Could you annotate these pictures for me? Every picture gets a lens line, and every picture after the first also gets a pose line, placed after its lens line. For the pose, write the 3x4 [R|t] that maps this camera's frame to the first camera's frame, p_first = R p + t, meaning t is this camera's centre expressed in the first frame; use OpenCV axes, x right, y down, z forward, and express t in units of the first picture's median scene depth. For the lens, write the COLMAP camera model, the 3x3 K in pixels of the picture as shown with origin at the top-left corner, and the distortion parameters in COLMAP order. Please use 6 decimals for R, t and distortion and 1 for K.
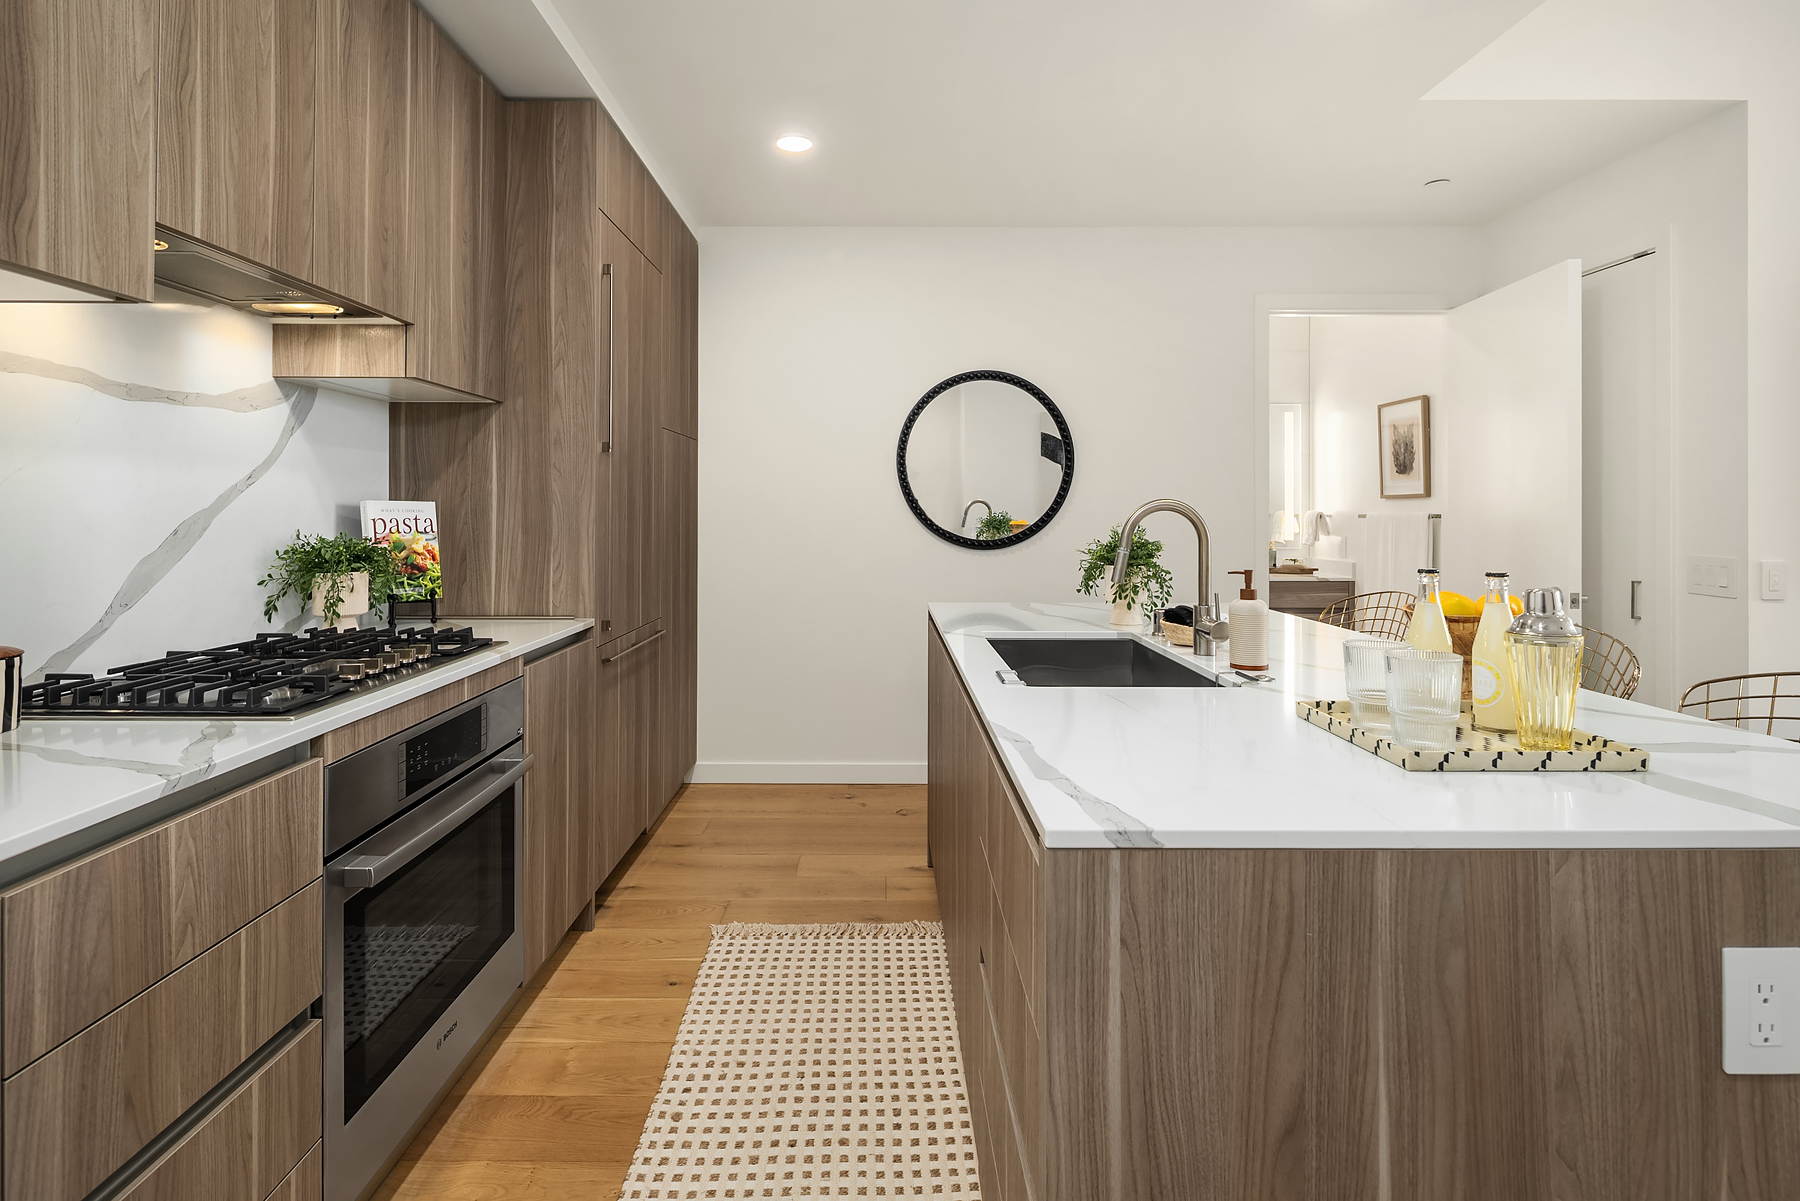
lens RADIAL K [[885.6, 0, 892.9], [0, 885.6, 527.9], [0, 0, 1]] dist [-0.002982, -0.000381]
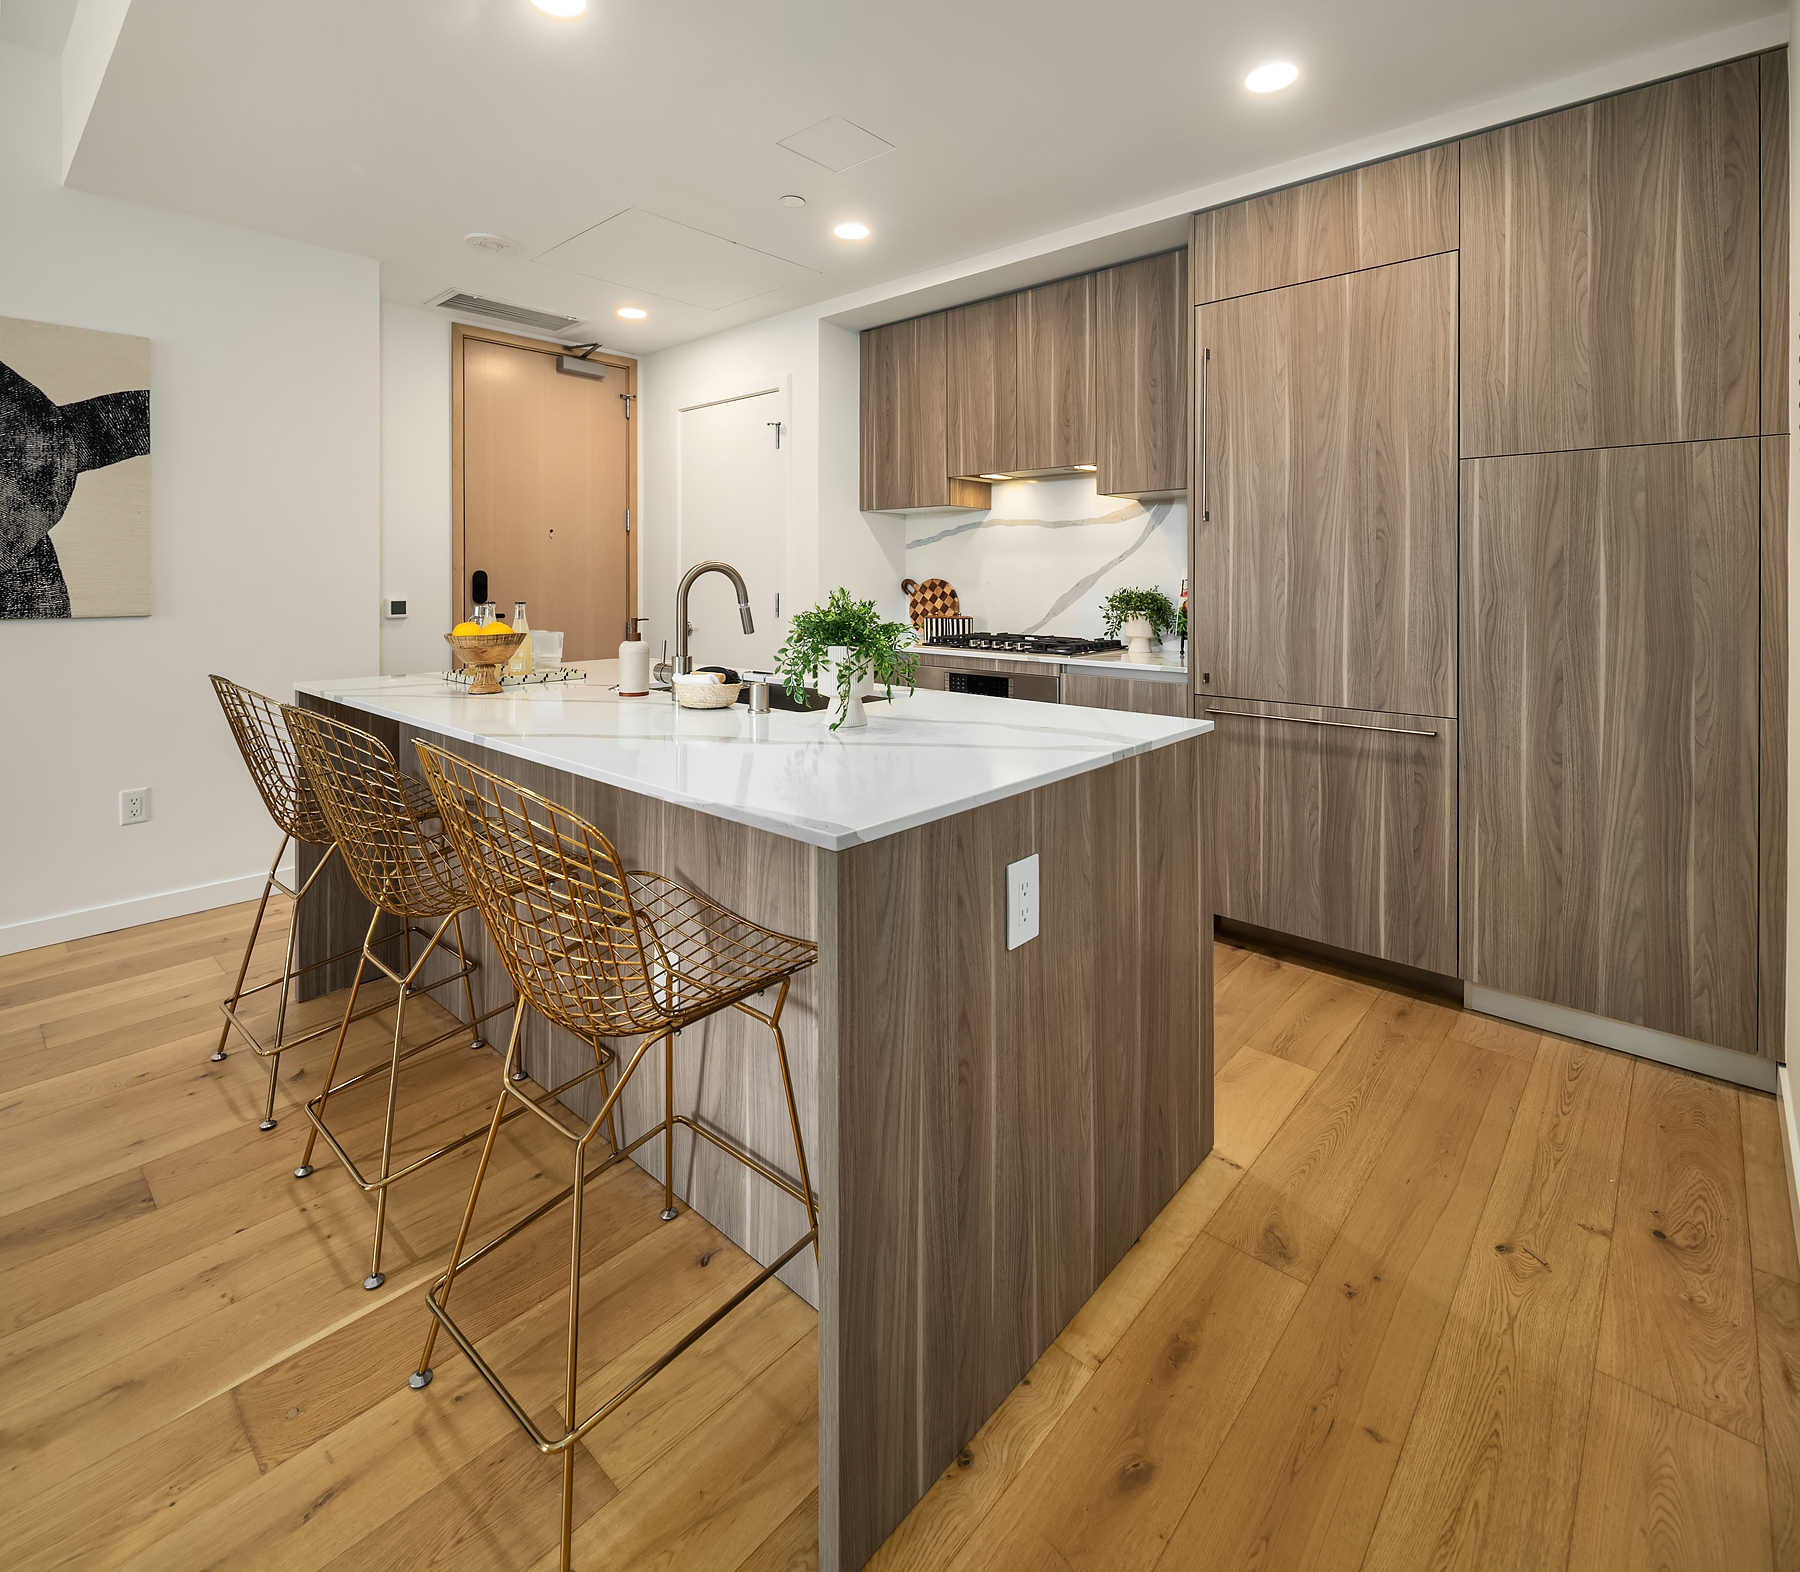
lens RADIAL K [[896.5, 0, 897.6], [0, 896.5, 614.4], [0, 0, 1]] dist [-0.000900, -0.000485]
pose [[-0.677708, 0.029080, -0.734756, 1.058110], [-0.016642, 0.998355, 0.054862, -0.033486], [0.735143, 0.049408, -0.676109, 2.052593]]
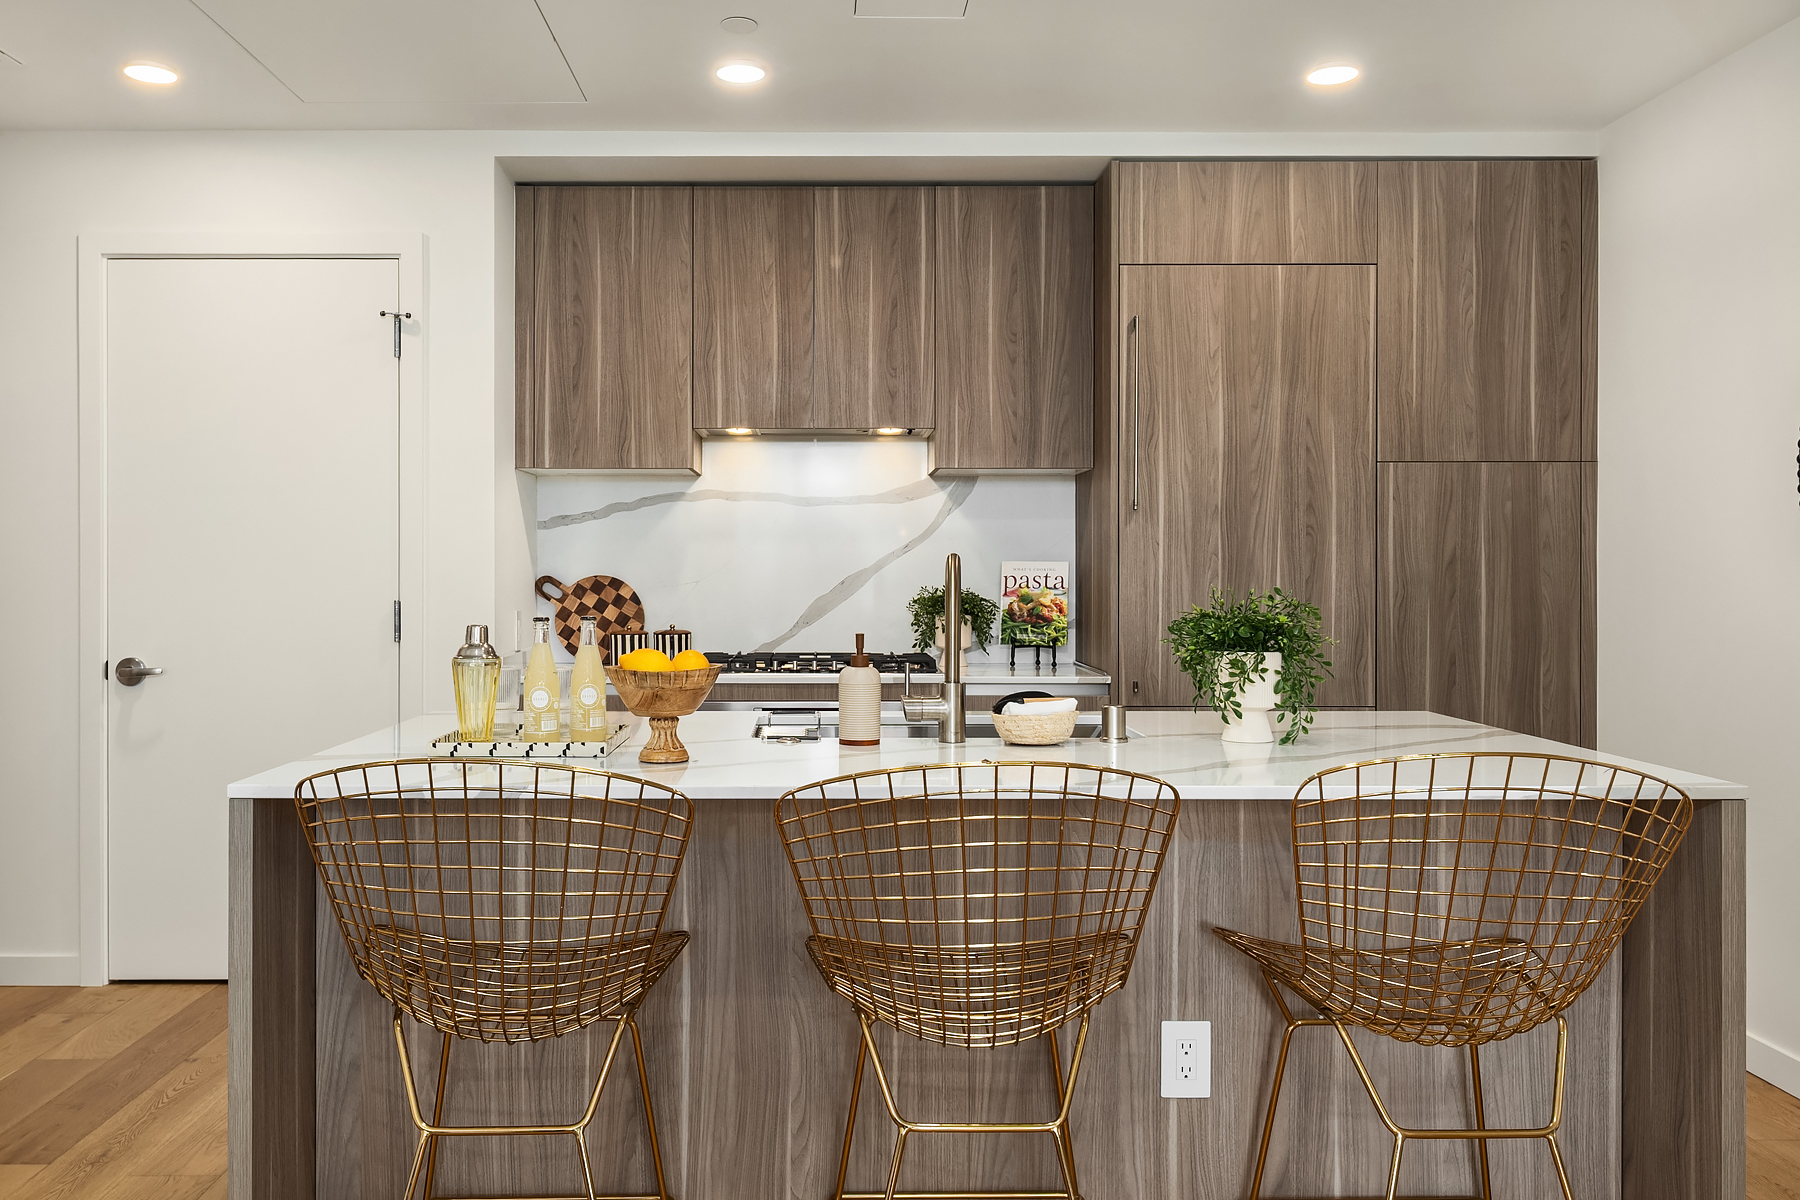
lens RADIAL K [[1452.0, 0, 853.0], [0, 1452.0, 632.9], [0, 0, 1]] dist [0.003510, 0.003188]
pose [[0.007801, 0.043766, -0.999011, 1.782715], [-0.020309, 0.998843, 0.043600, -0.018606], [0.999763, 0.019949, 0.008681, 0.941045]]
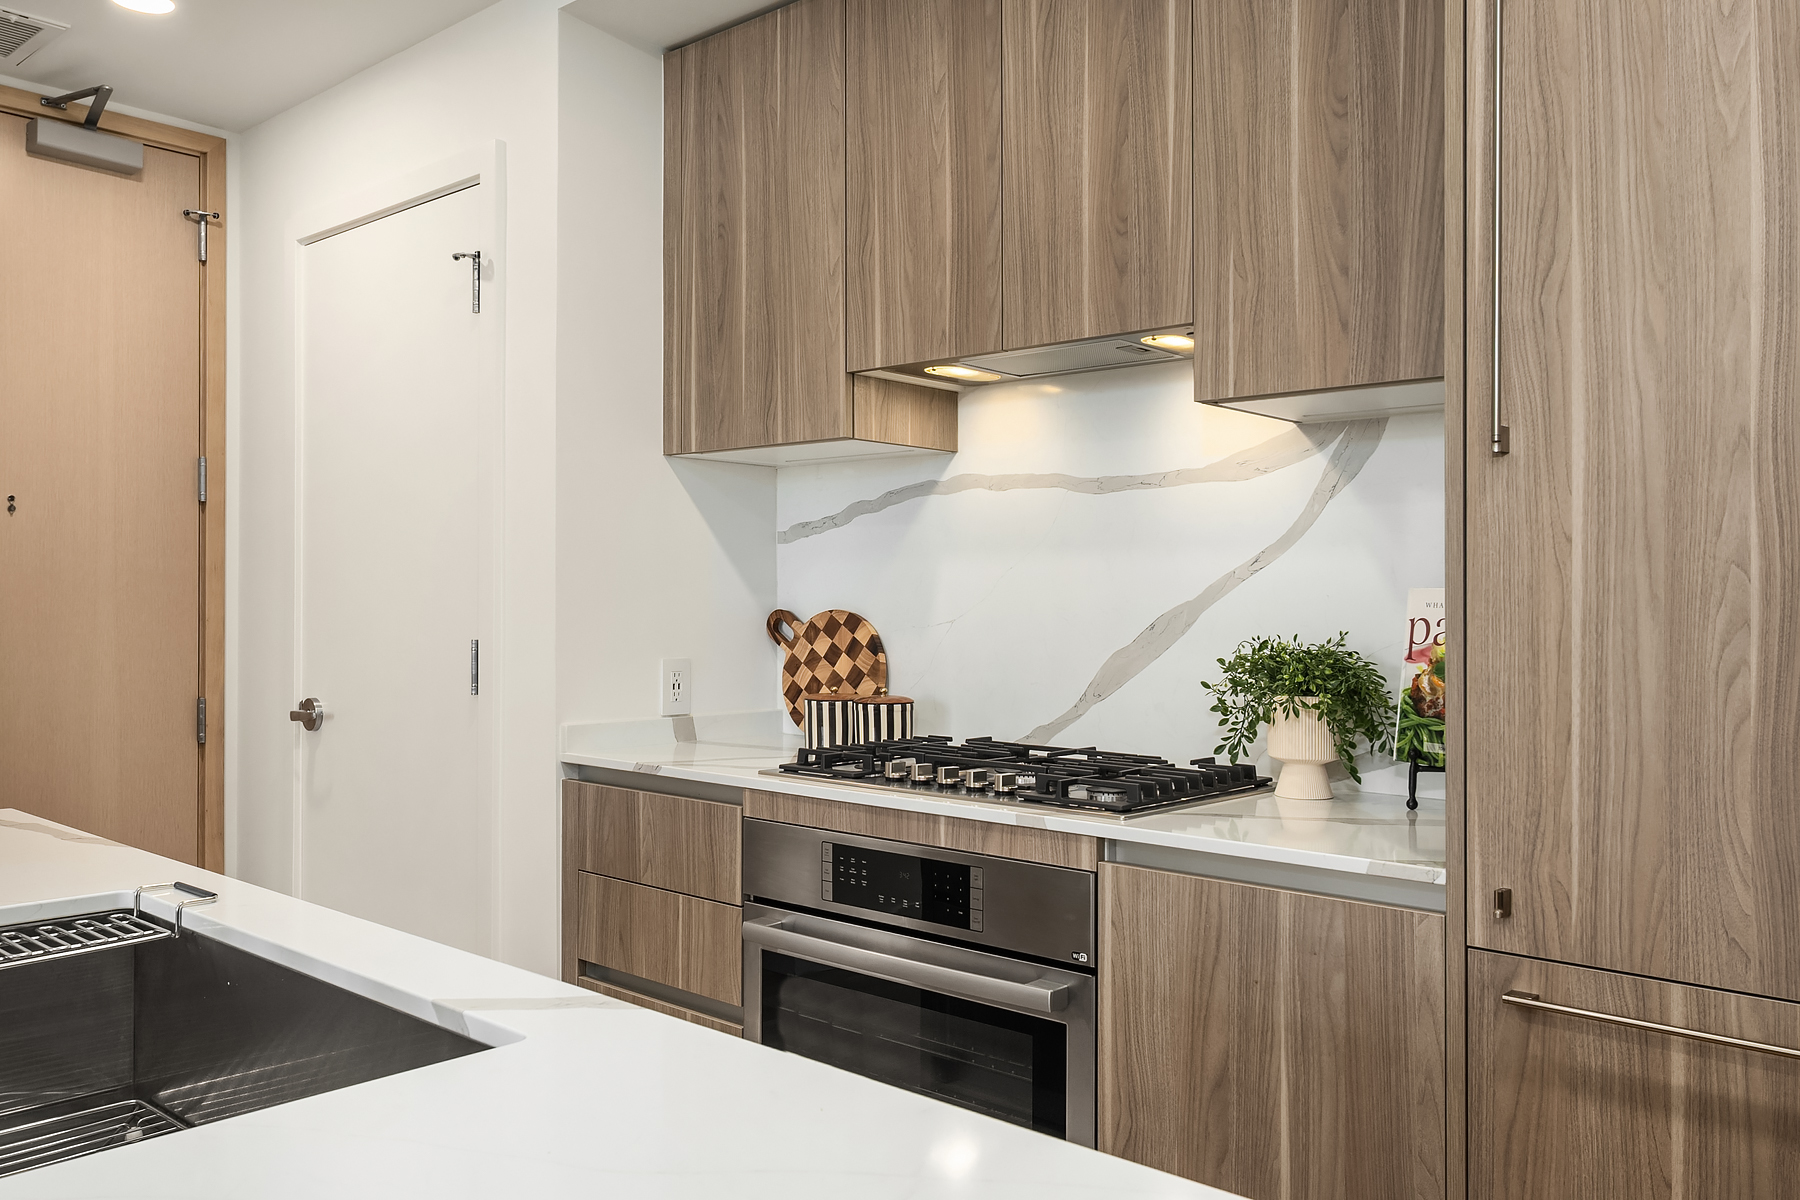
lens RADIAL K [[1424.9, 0, 903.3], [0, 1424.9, 619.3], [0, 0, 1]] dist [0.002402, 0.000730]
pose [[-0.674495, 0.003678, -0.738270, 0.432972], [-0.022591, 0.999416, 0.025619, -0.032698], [0.737934, 0.033958, -0.674018, 1.706357]]
